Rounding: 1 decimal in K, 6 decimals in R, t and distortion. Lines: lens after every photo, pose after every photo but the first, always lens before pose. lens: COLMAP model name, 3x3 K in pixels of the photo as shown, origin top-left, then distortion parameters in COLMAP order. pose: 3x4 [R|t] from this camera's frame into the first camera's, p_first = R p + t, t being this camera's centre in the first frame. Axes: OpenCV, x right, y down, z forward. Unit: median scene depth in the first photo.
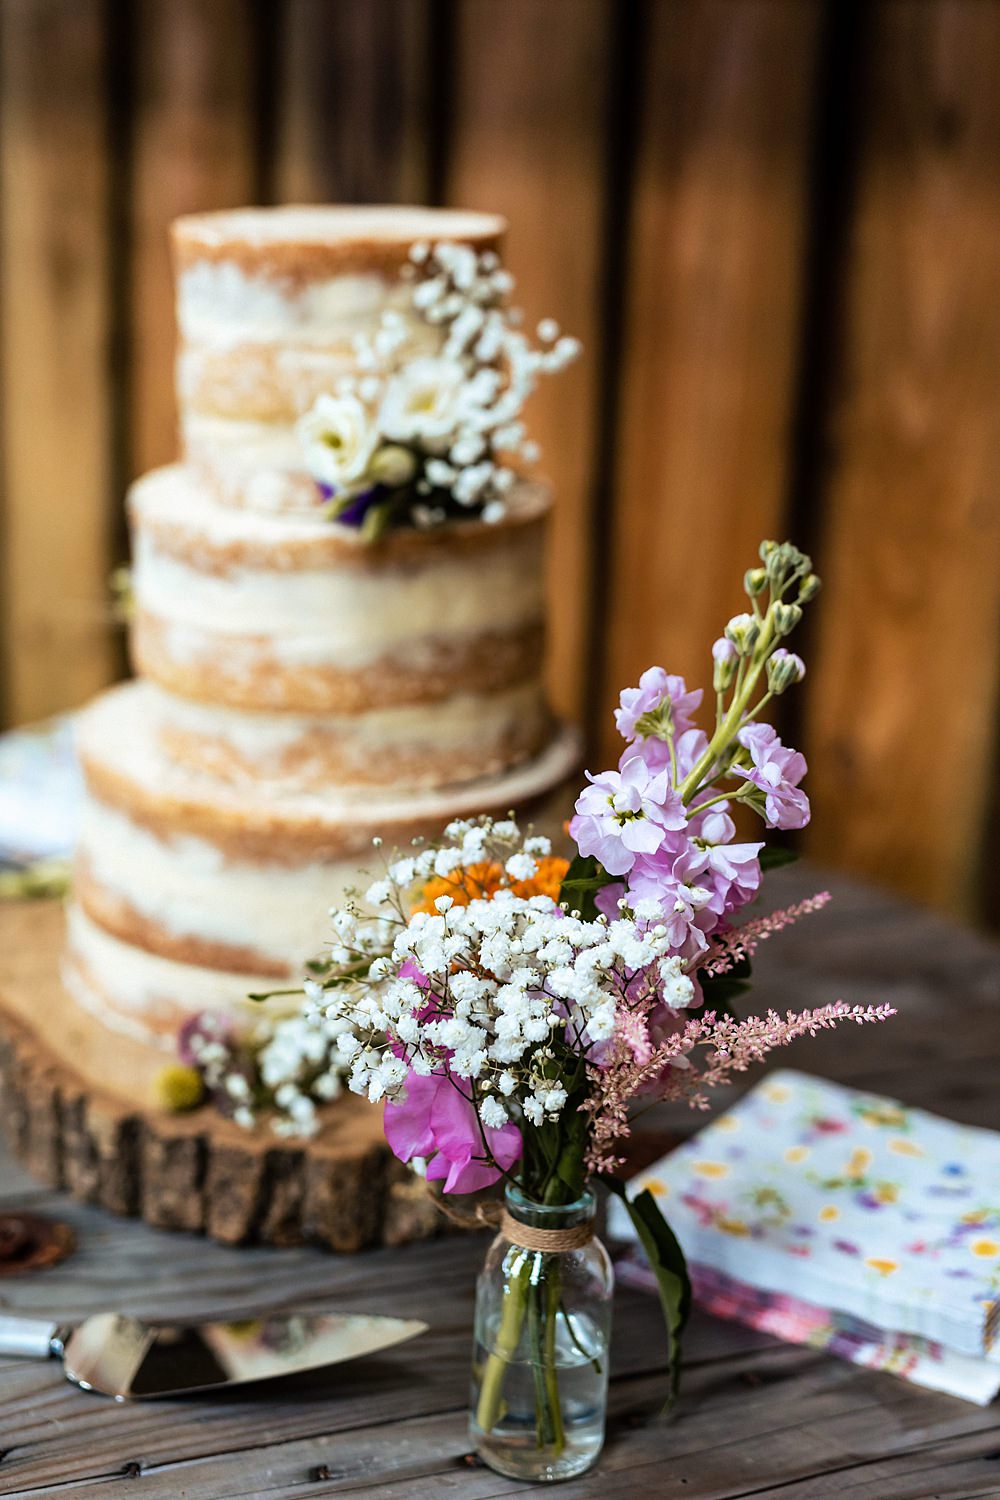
lens RADIAL K [[2288.6, 0, 500.0], [0, 2288.6, 750.0], [0, 0, 1]] dist [0.003069, -0.147535]
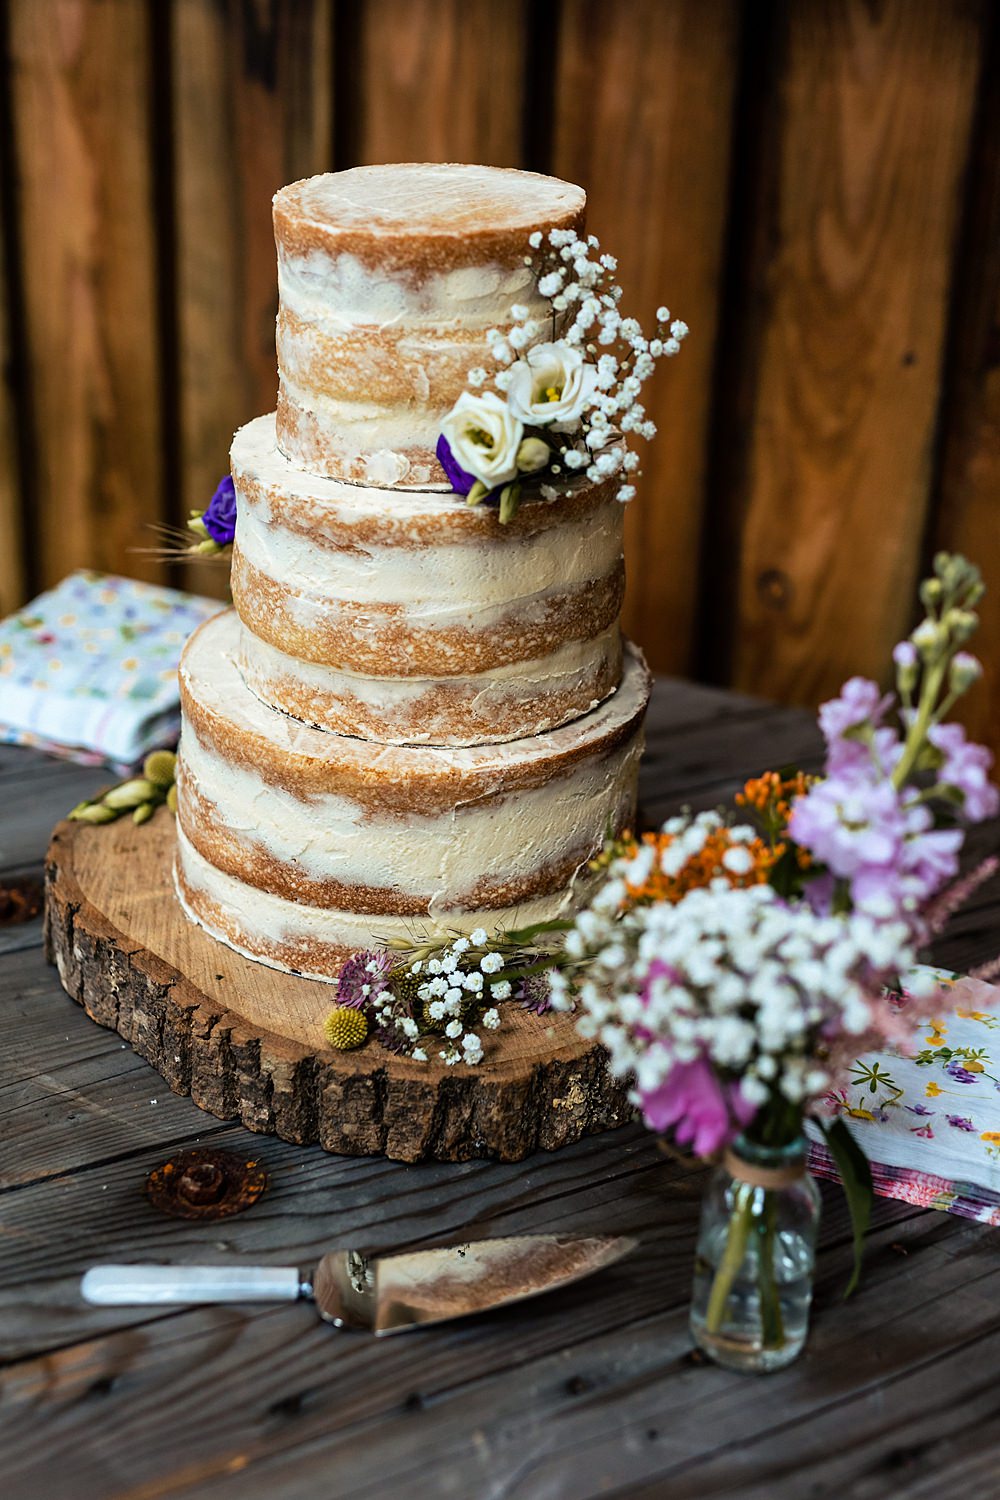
lens RADIAL K [[2288.6, 0, 500.0], [0, 2288.6, 750.0], [0, 0, 1]] dist [0.003069, -0.147535]
pose [[0.986036, -0.072163, 0.150084, -0.228480], [0.047571, 0.985737, 0.161428, -0.159495], [-0.159592, -0.152034, 0.975406, -0.056543]]
